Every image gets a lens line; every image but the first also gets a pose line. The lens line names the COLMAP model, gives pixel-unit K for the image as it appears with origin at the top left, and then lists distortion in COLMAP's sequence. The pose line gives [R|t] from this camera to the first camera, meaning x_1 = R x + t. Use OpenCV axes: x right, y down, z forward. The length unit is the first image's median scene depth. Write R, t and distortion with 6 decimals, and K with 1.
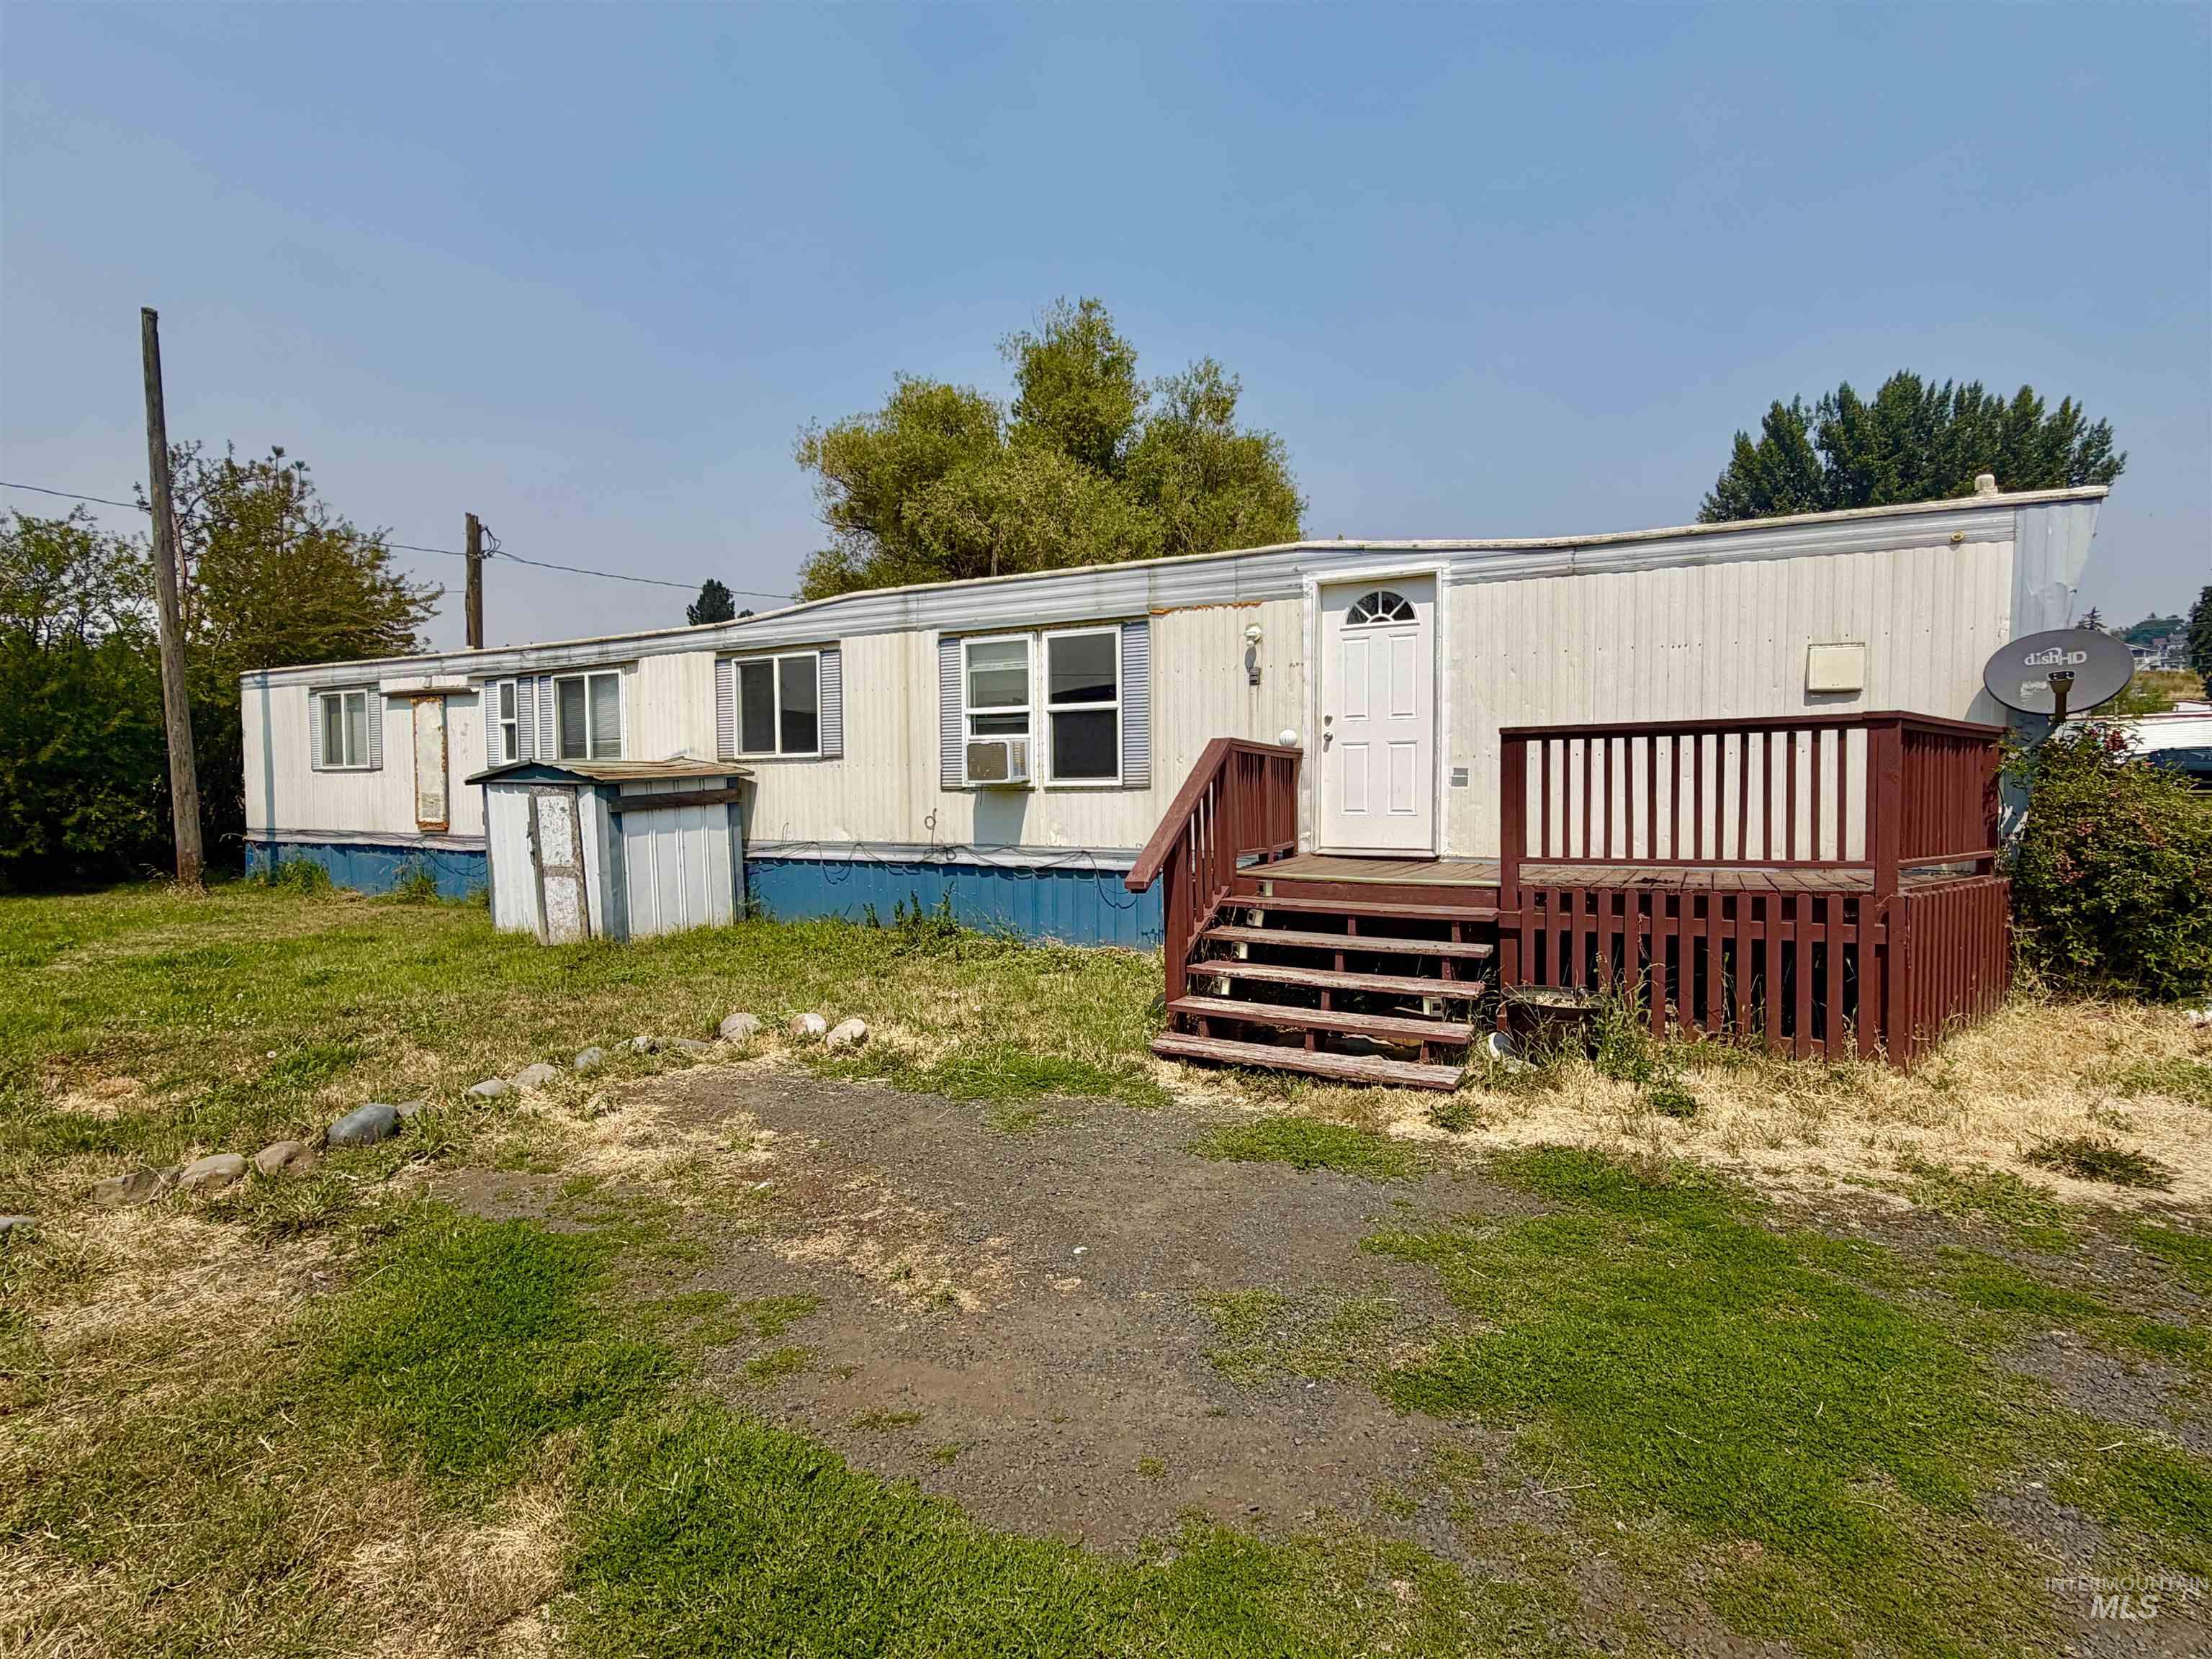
lens RADIAL K [[1002.6, 0, 1106.0], [0, 1002.6, 829.5], [0, 0, 1]] dist [-0.000178, -0.000127]
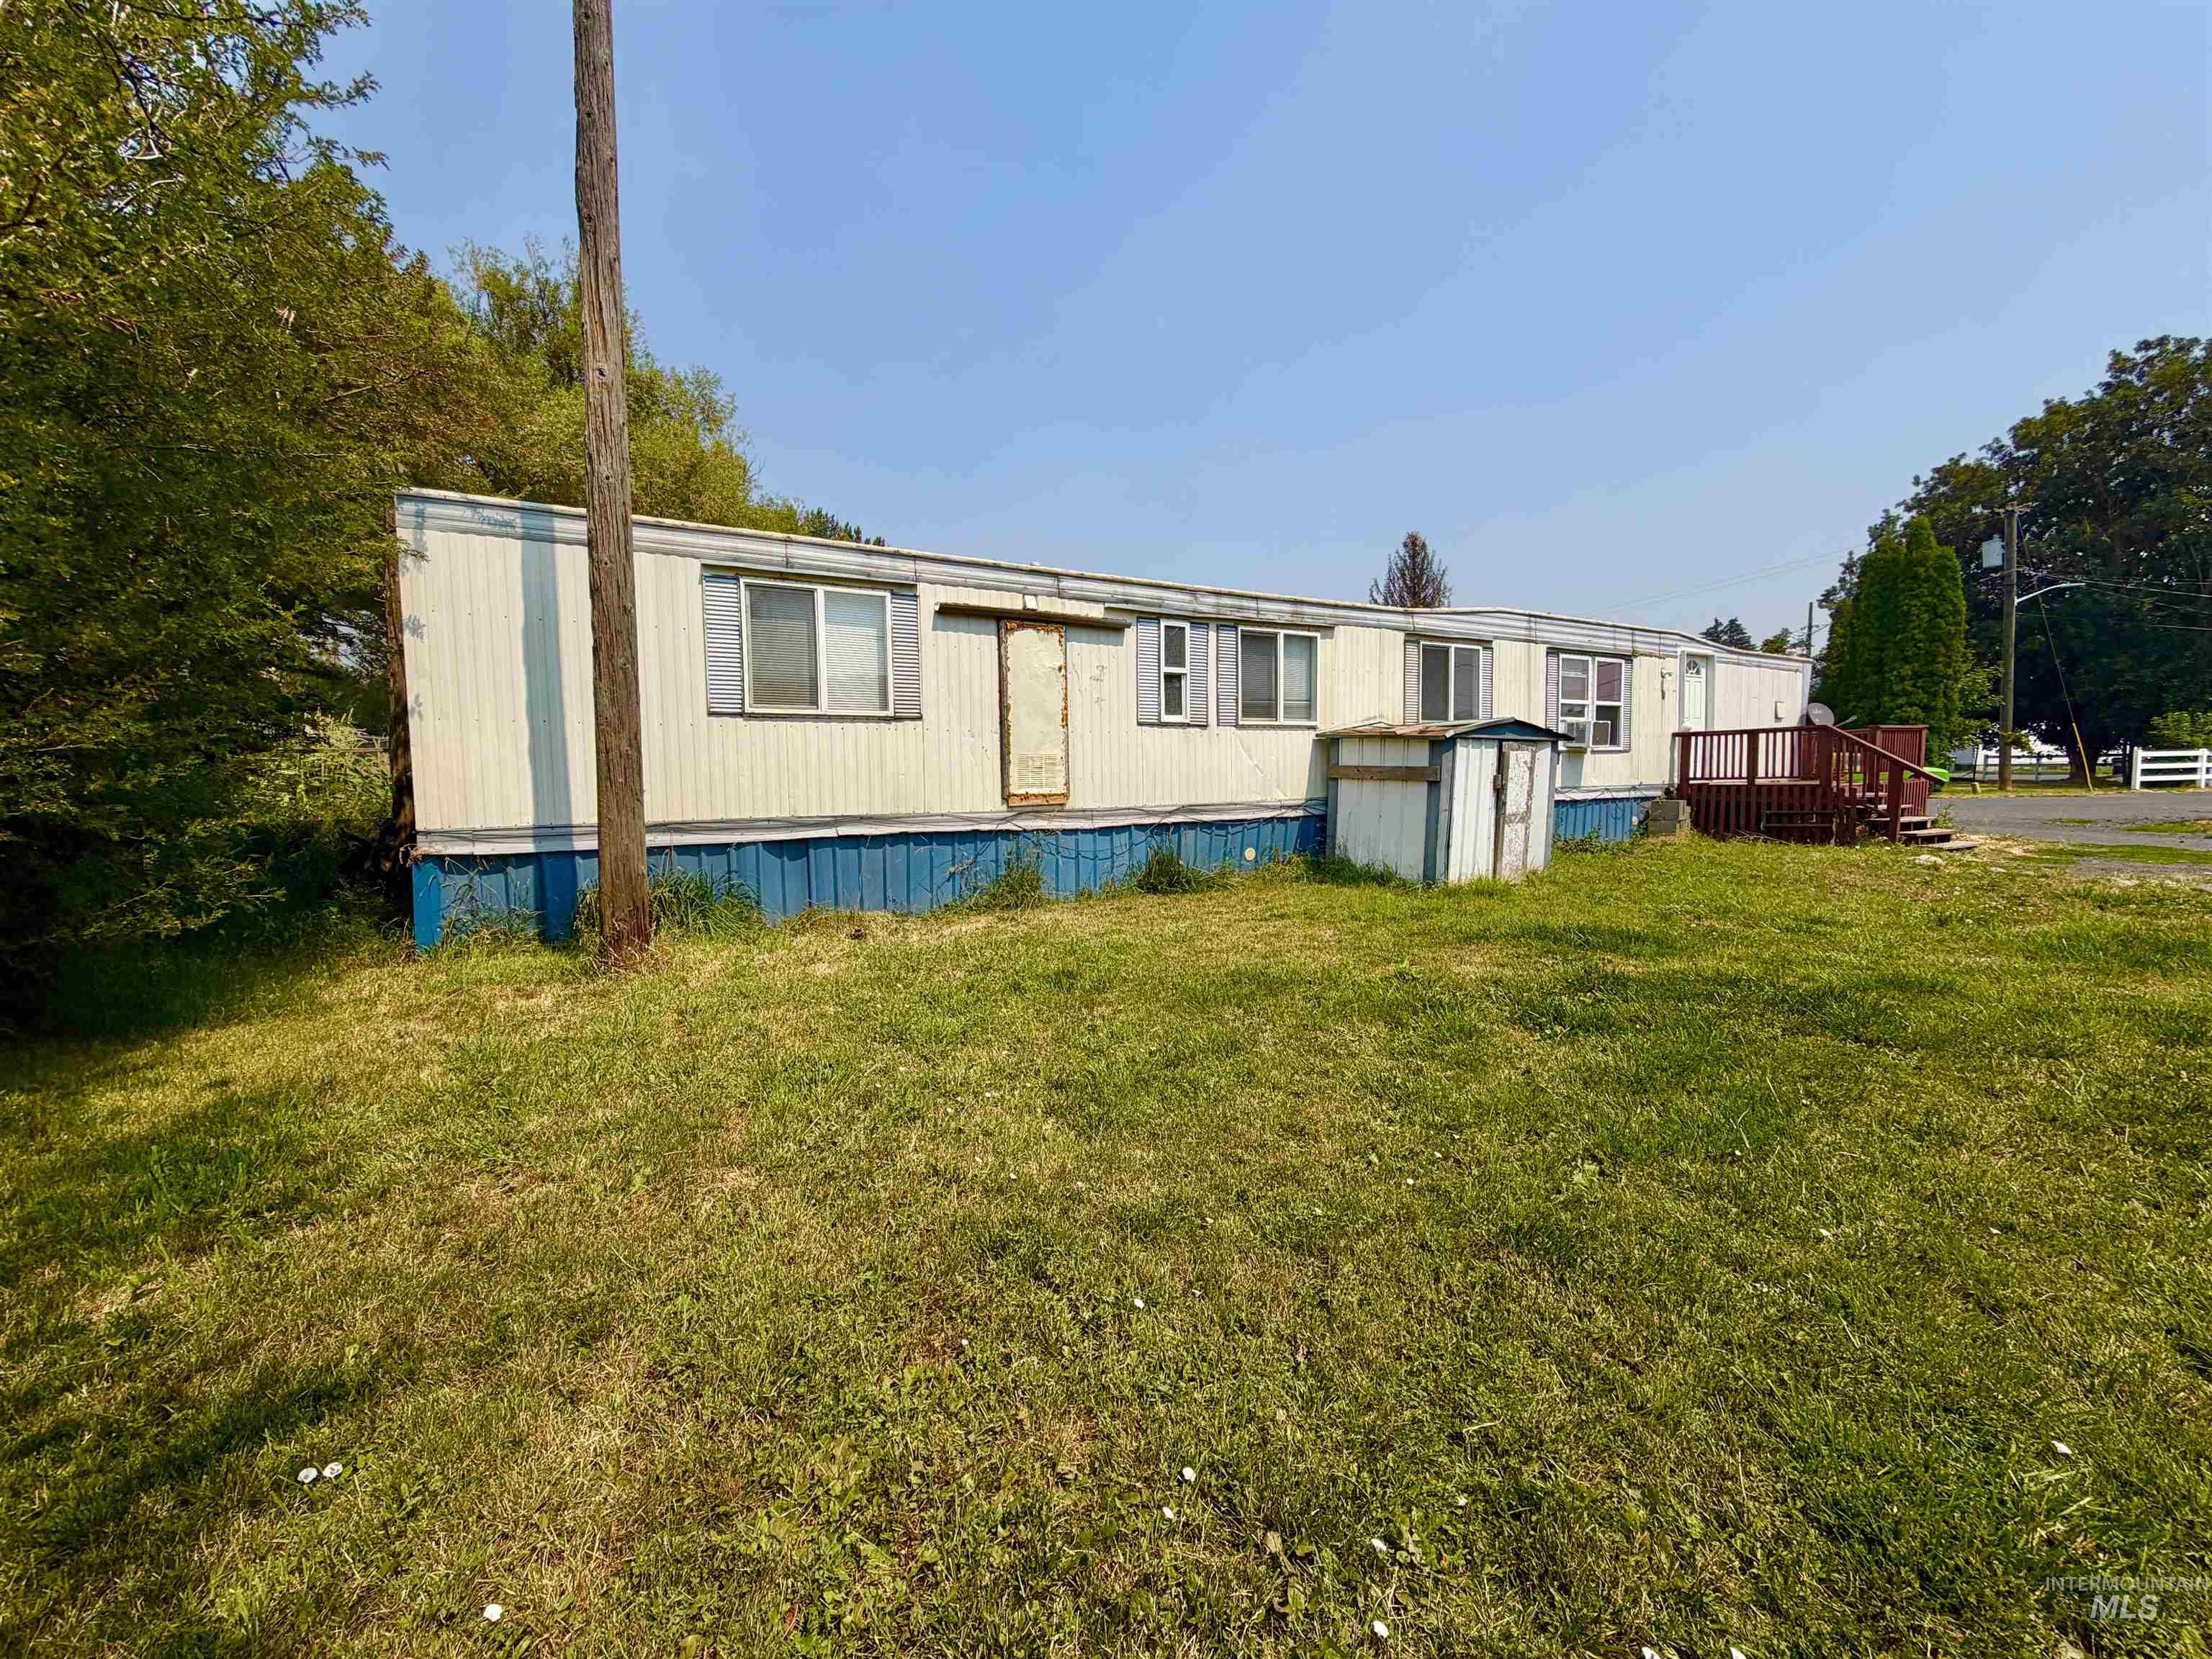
lens RADIAL K [[872.5, 0, 1120.3], [0, 872.5, 828.4], [0, 0, 1]] dist [-0.000180, 0.000015]
pose [[0.547810, -0.067568, 0.833870, -1.319934], [0.036365, 0.997714, 0.056954, -0.018647], [-0.835812, -0.000876, 0.549015, 0.664961]]
